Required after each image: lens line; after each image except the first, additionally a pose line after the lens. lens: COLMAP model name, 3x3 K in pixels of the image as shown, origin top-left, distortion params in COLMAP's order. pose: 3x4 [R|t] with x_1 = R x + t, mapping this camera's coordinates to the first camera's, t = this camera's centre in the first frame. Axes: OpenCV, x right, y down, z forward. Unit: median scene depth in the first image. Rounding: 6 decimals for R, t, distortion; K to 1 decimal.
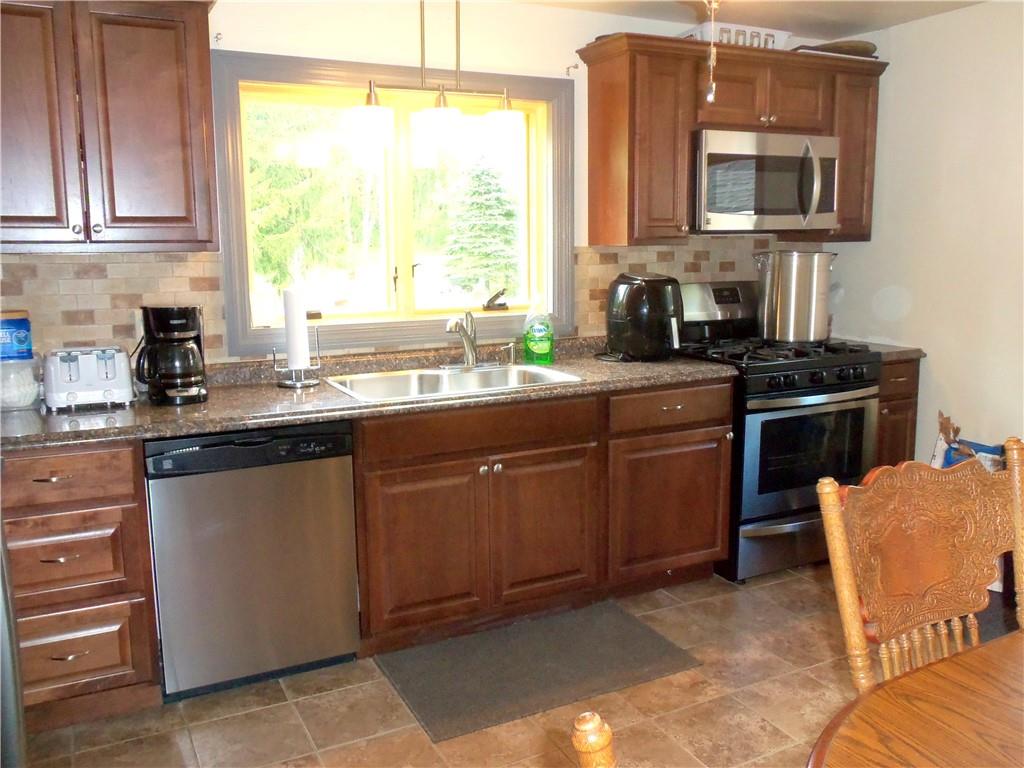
lens RADIAL K [[914.8, 0, 515.9], [0, 914.8, 385.3], [0, 0, 1]] dist [-0.018410, -0.007763]
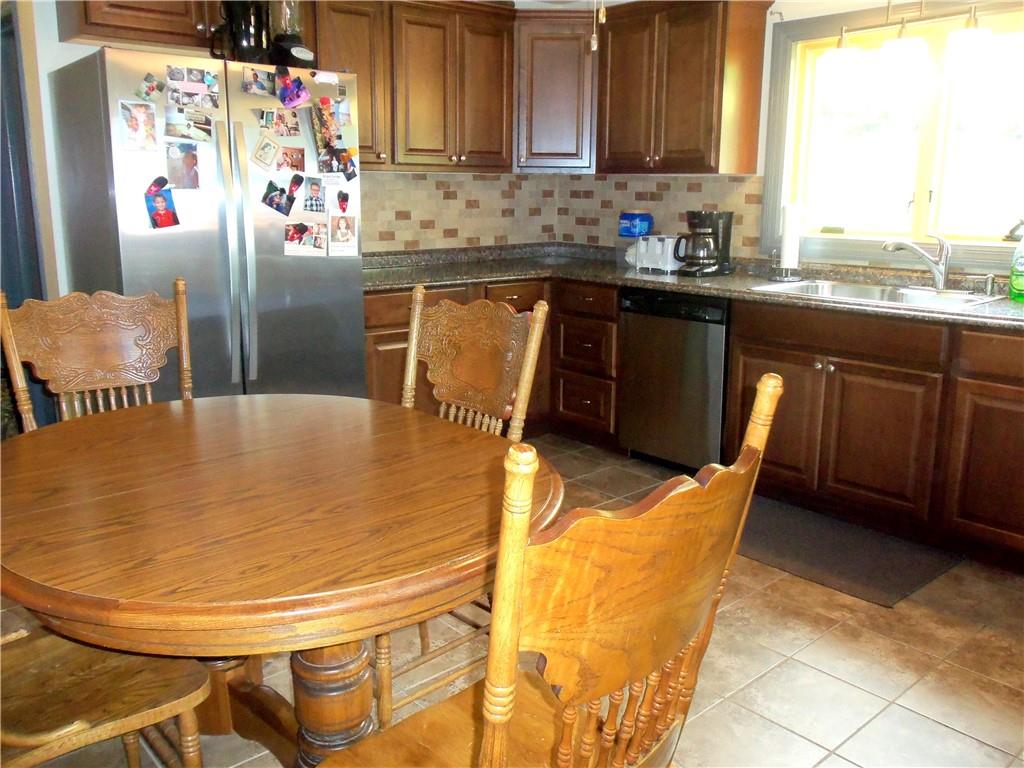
lens RADIAL K [[870.6, 0, 515.9], [0, 870.6, 385.1], [0, 0, 1]] dist [-0.026495, 0.027964]
pose [[0.227413, 0.223029, -0.947914, 0.849451], [-0.164007, 0.968286, 0.188475, -0.025680], [0.959888, 0.112603, 0.256779, 0.334857]]
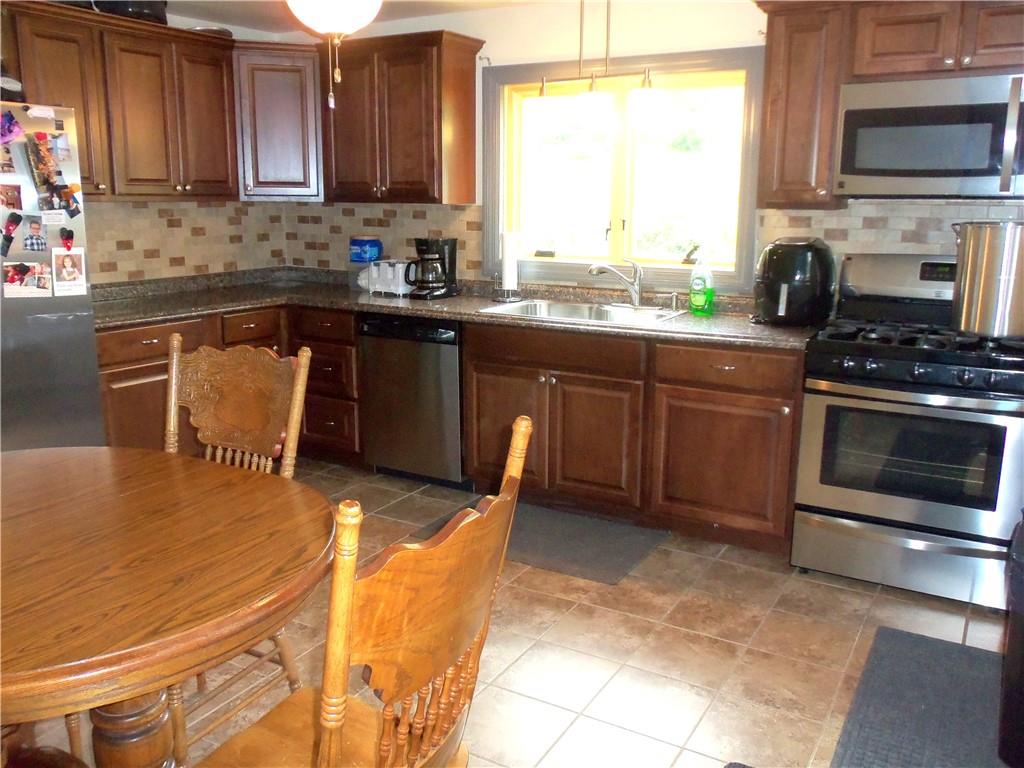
lens RADIAL K [[870.6, 0, 510.0], [0, 870.6, 392.5], [0, 0, 1]] dist [-0.026495, 0.027964]
pose [[0.517311, 0.199419, -0.832239, 0.897357], [-0.149083, 0.978602, 0.141821, -0.052426], [0.842712, 0.050707, 0.535971, 0.284187]]
